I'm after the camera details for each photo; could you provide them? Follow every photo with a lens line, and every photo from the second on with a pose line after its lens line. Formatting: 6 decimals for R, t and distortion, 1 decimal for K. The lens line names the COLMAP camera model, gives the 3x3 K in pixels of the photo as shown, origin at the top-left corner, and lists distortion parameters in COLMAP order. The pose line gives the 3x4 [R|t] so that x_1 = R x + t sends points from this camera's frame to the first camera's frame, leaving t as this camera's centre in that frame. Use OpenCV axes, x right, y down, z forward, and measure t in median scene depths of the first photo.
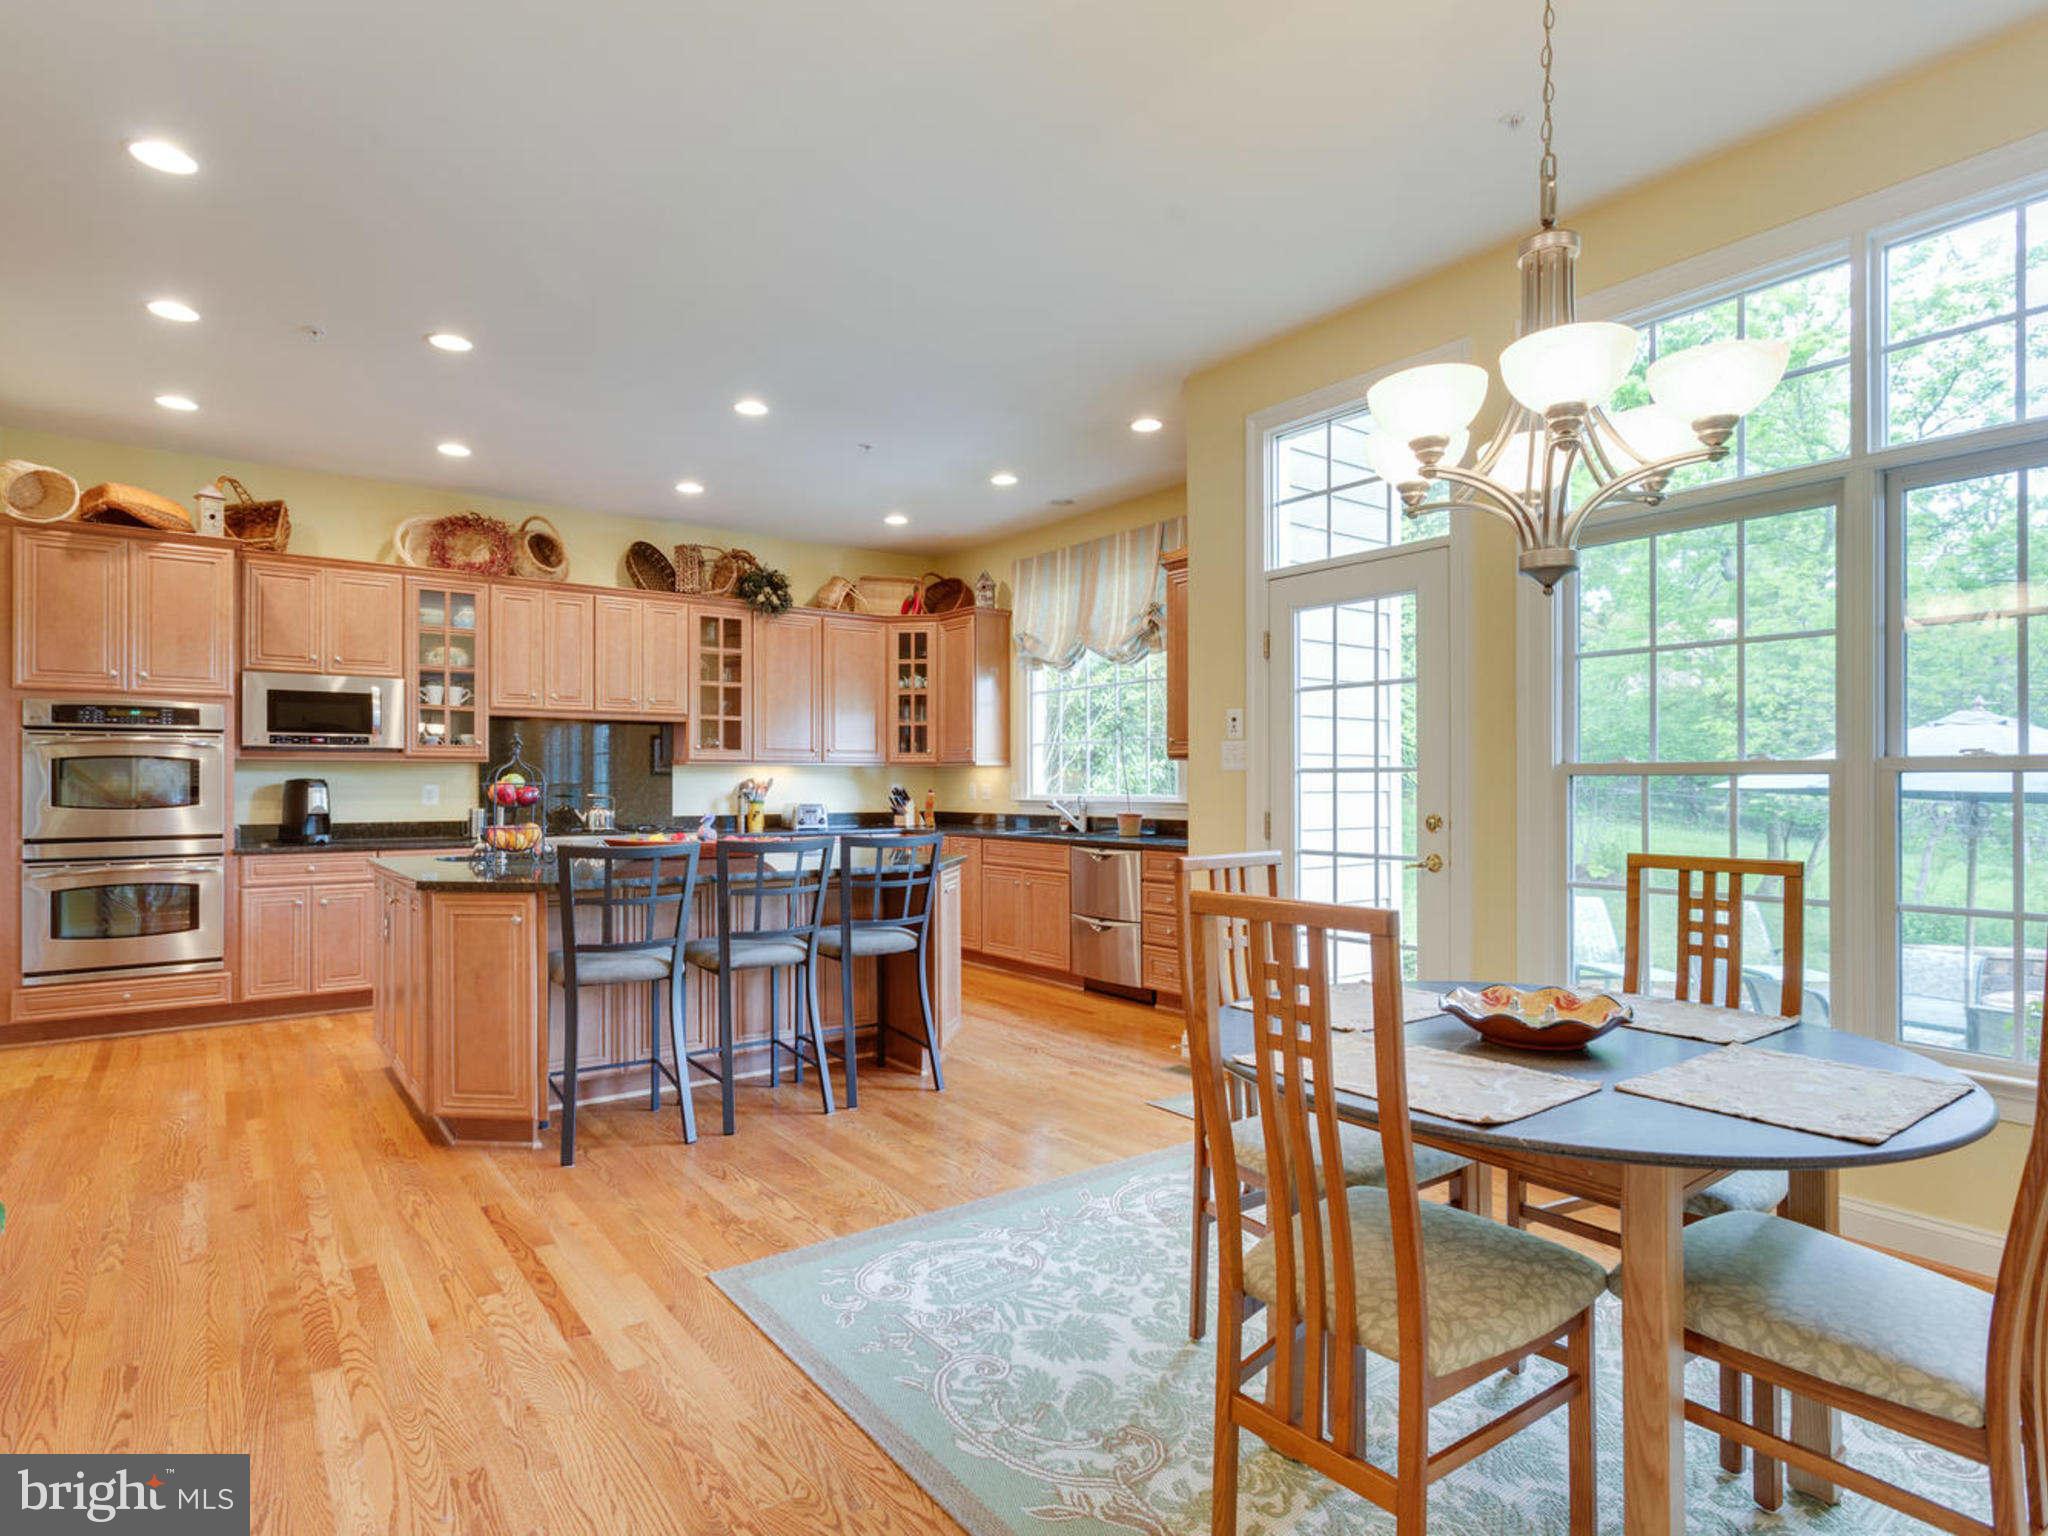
lens RADIAL K [[1081.4, 0, 1023.5], [0, 1081.4, 775.0], [0, 0, 1]] dist [0.002329, 0.002958]
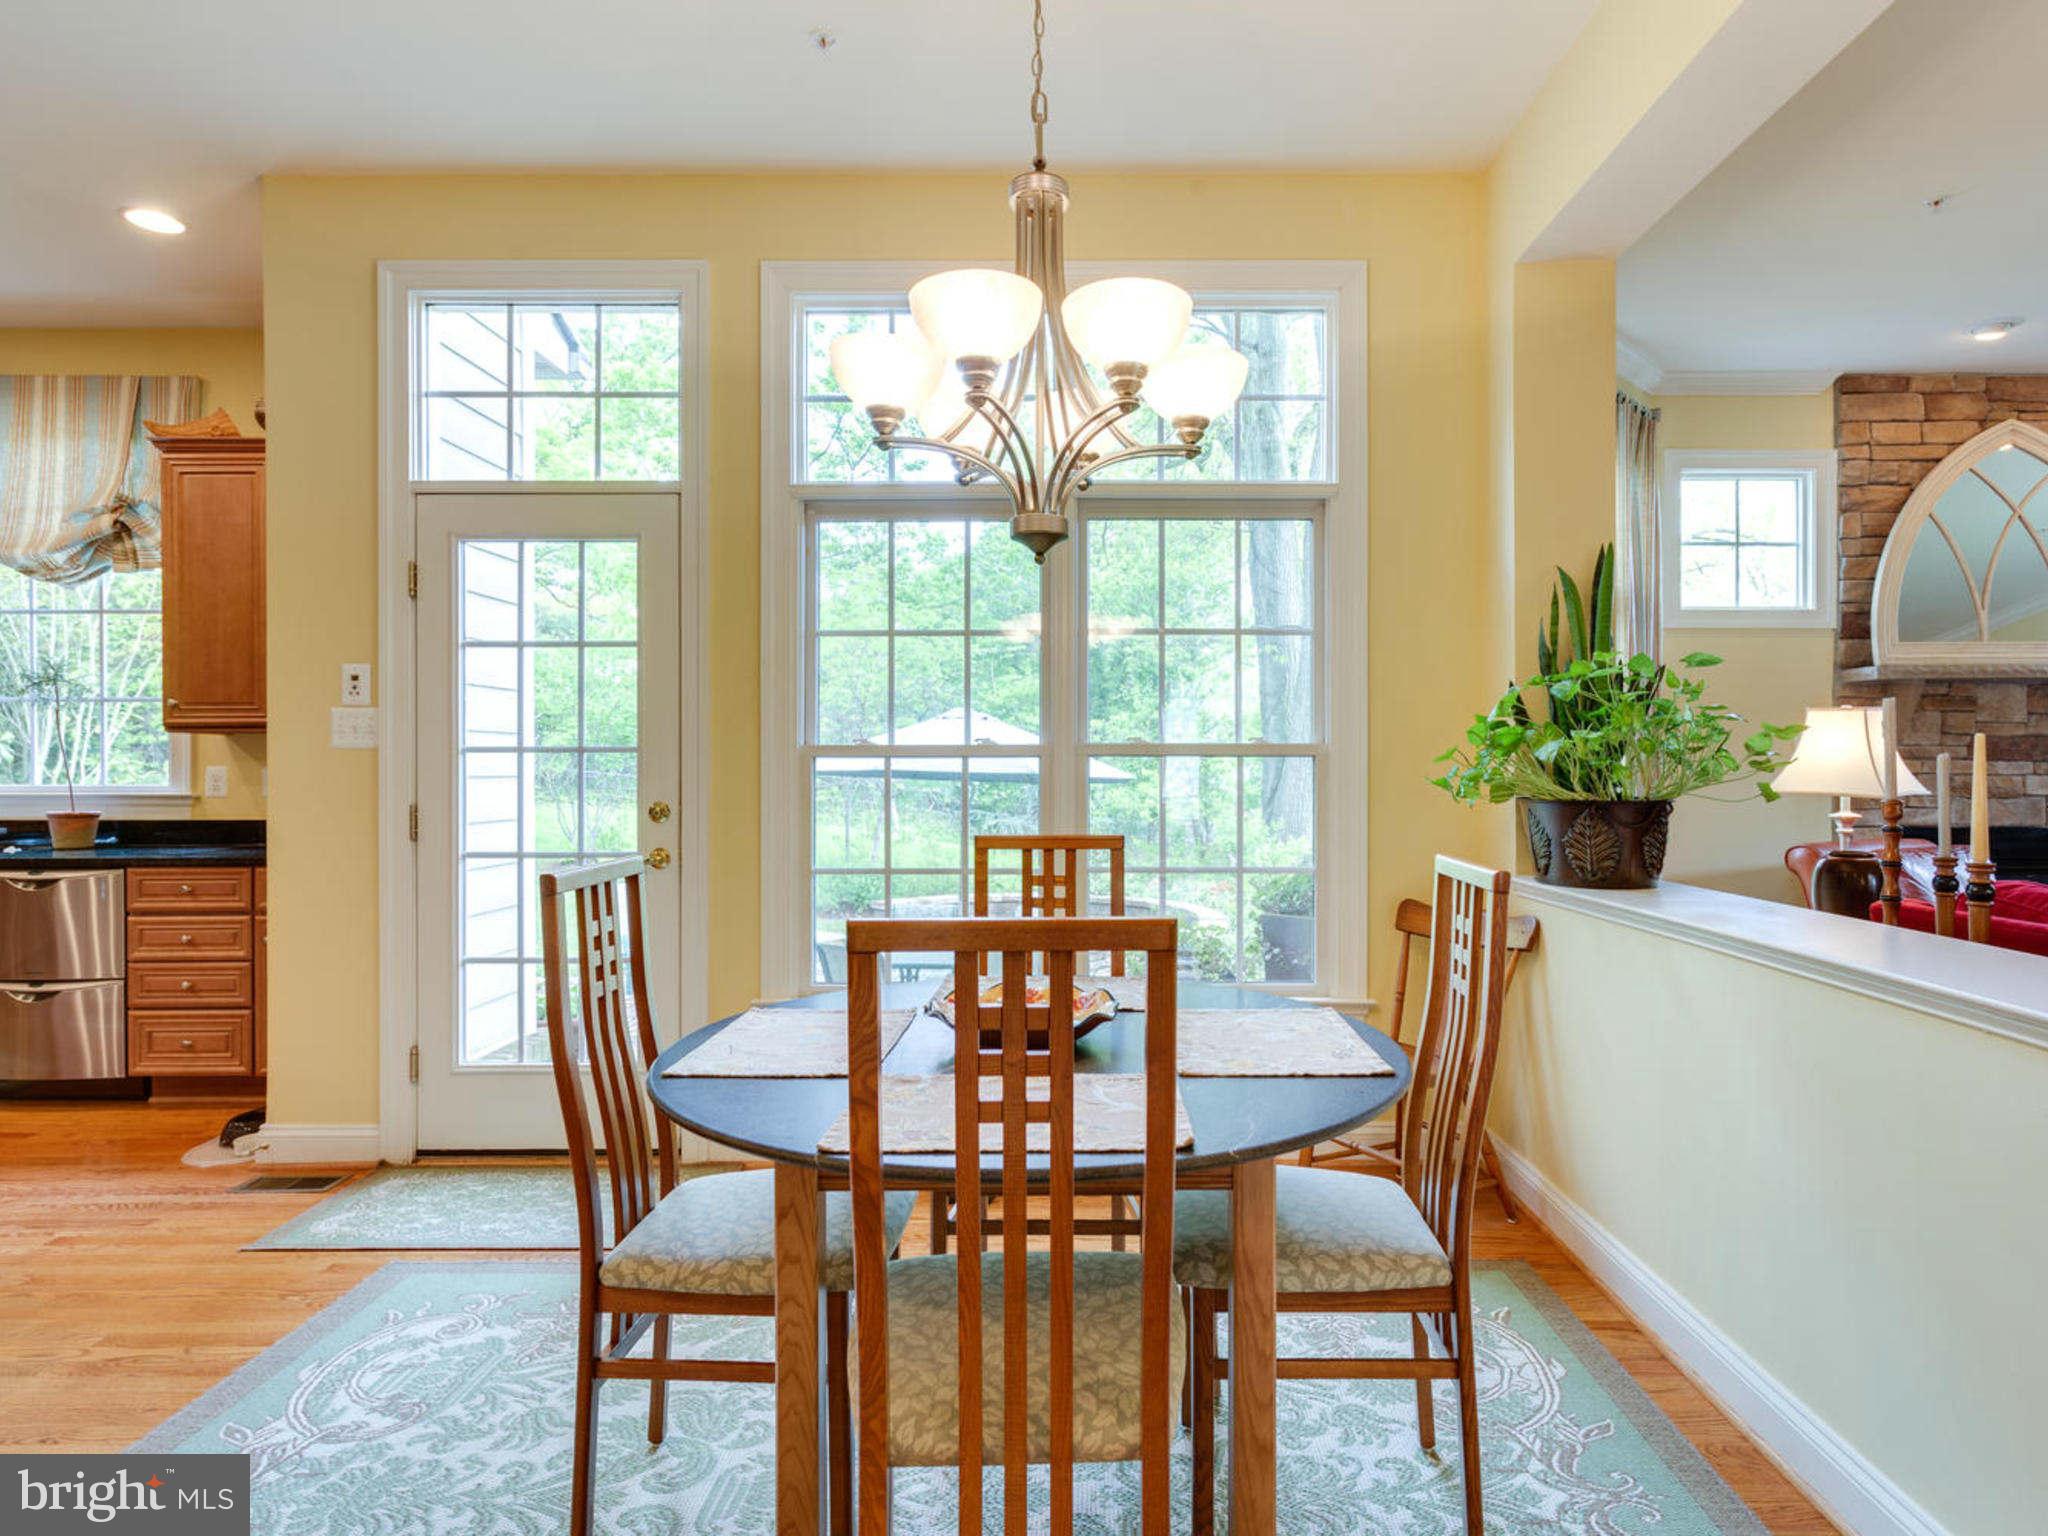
lens RADIAL K [[1136.7, 0, 1068.3], [0, 1136.7, 767.7], [0, 0, 1]] dist [-0.003755, 0.002243]
pose [[0.605220, -0.000991, 0.796058, -0.086599], [-0.005562, 0.999970, 0.005474, 0.001363], [-0.796039, -0.007741, 0.605196, 0.118328]]
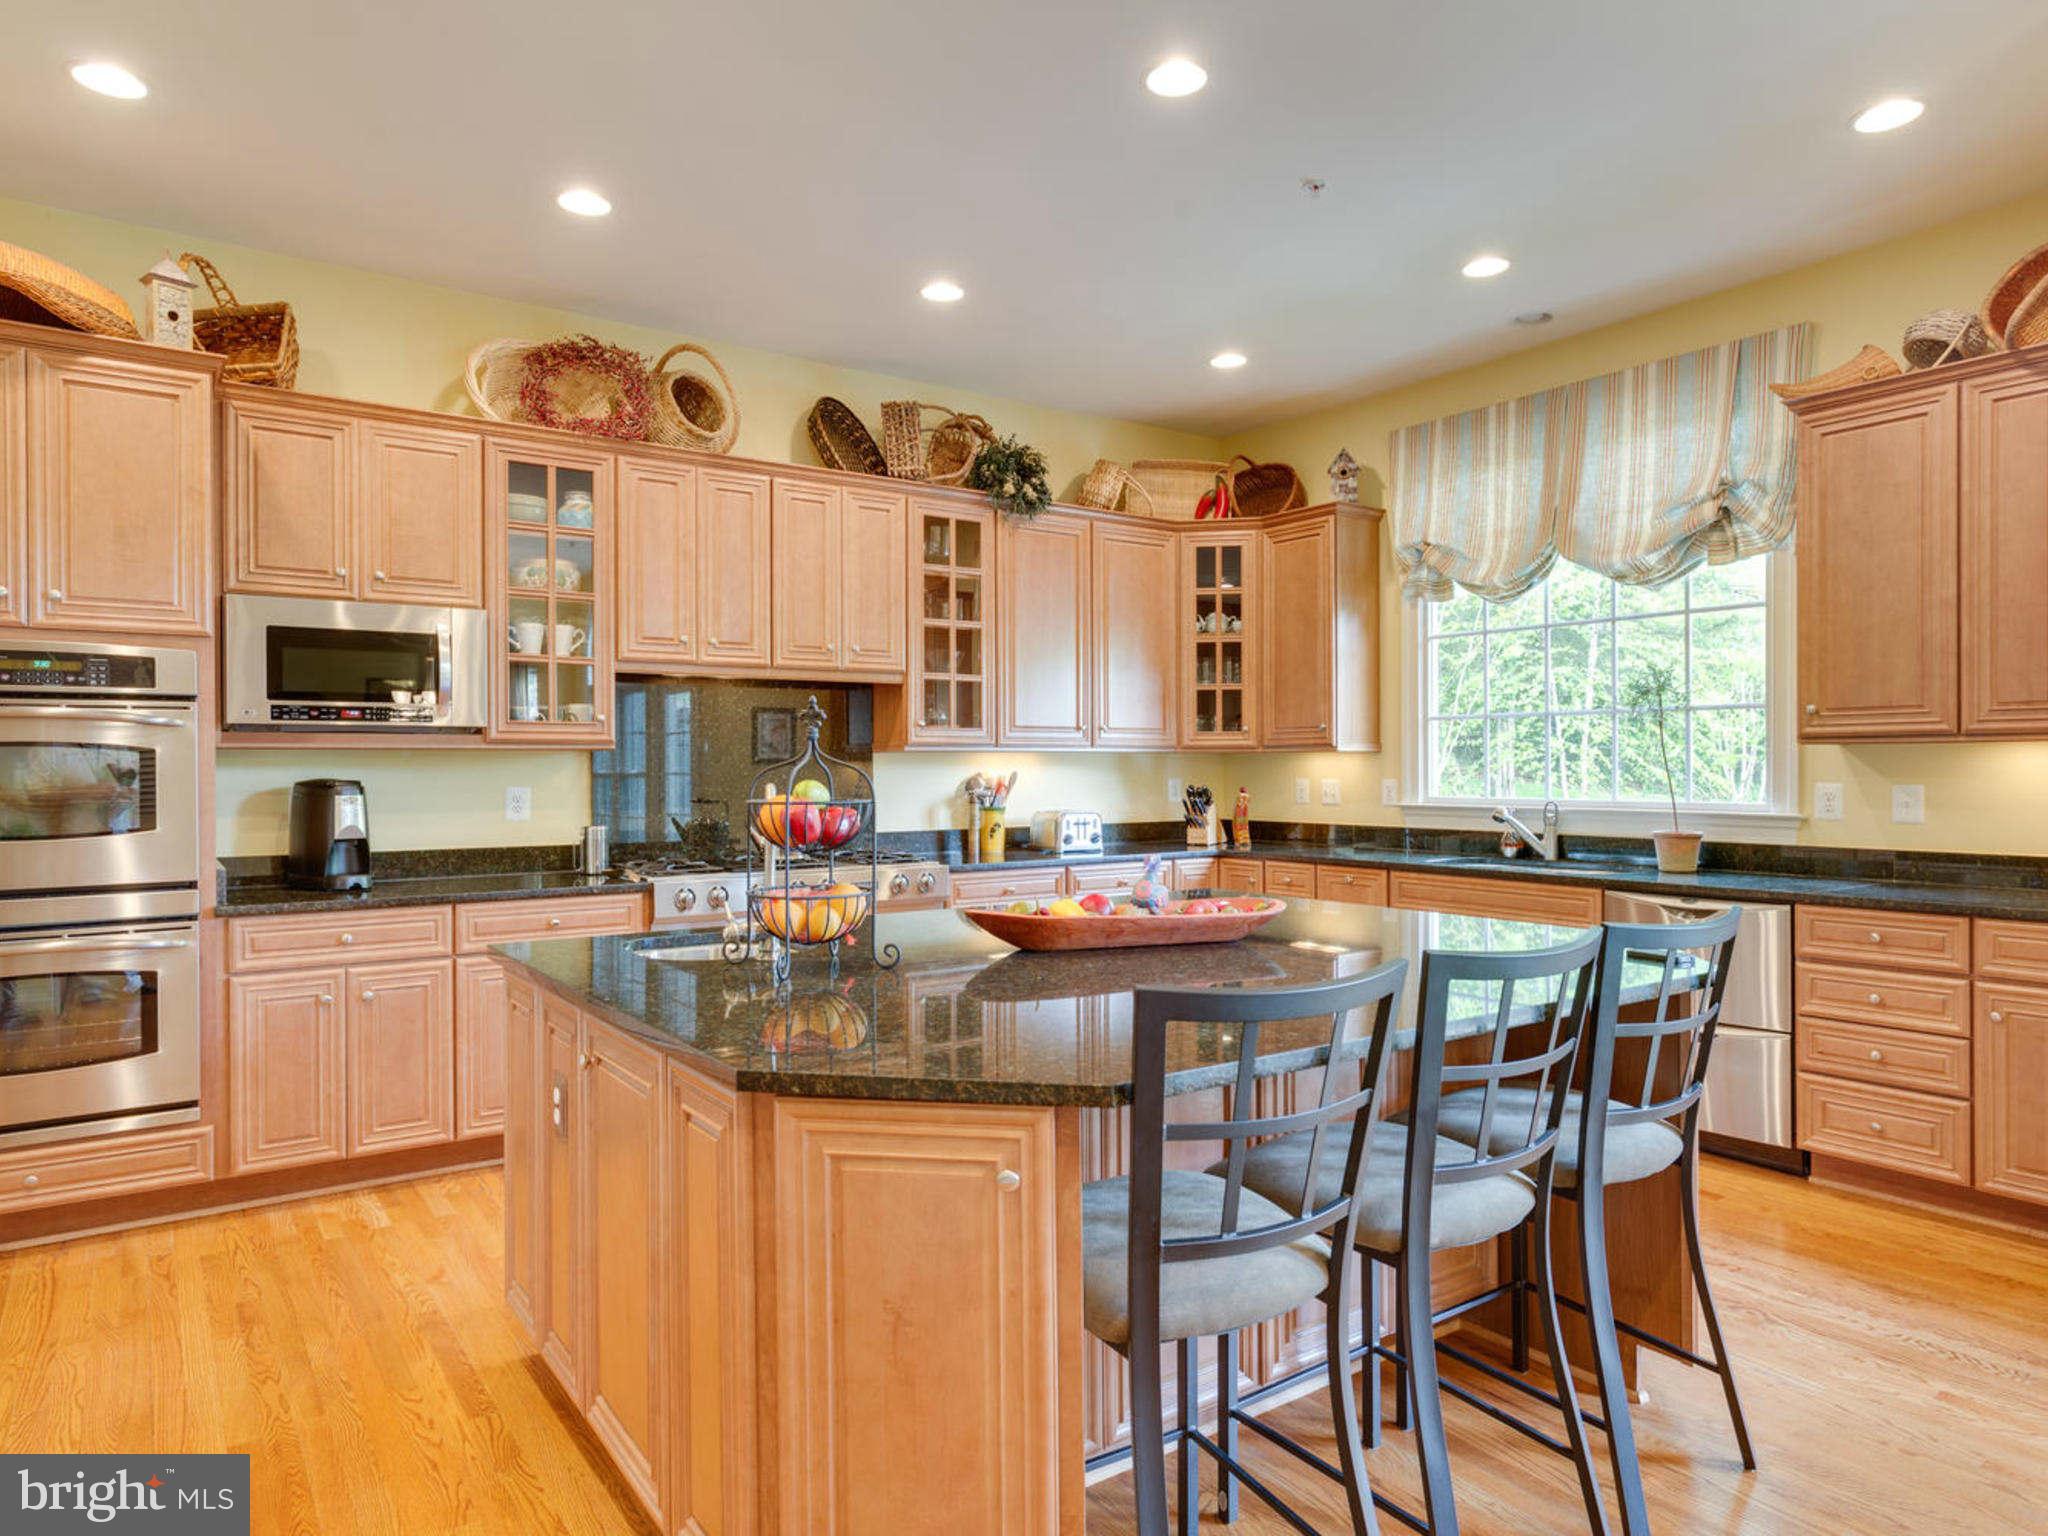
lens RADIAL K [[1246.1, 0, 1024.0], [0, 1246.1, 768.0], [0, 0, 1]] dist [0.001142, 0.002985]
pose [[0.999649, -0.001770, -0.026415, -0.255647], [0.002046, 0.999944, 0.010421, -0.008635], [0.026395, -0.010471, 0.999597, 0.318865]]
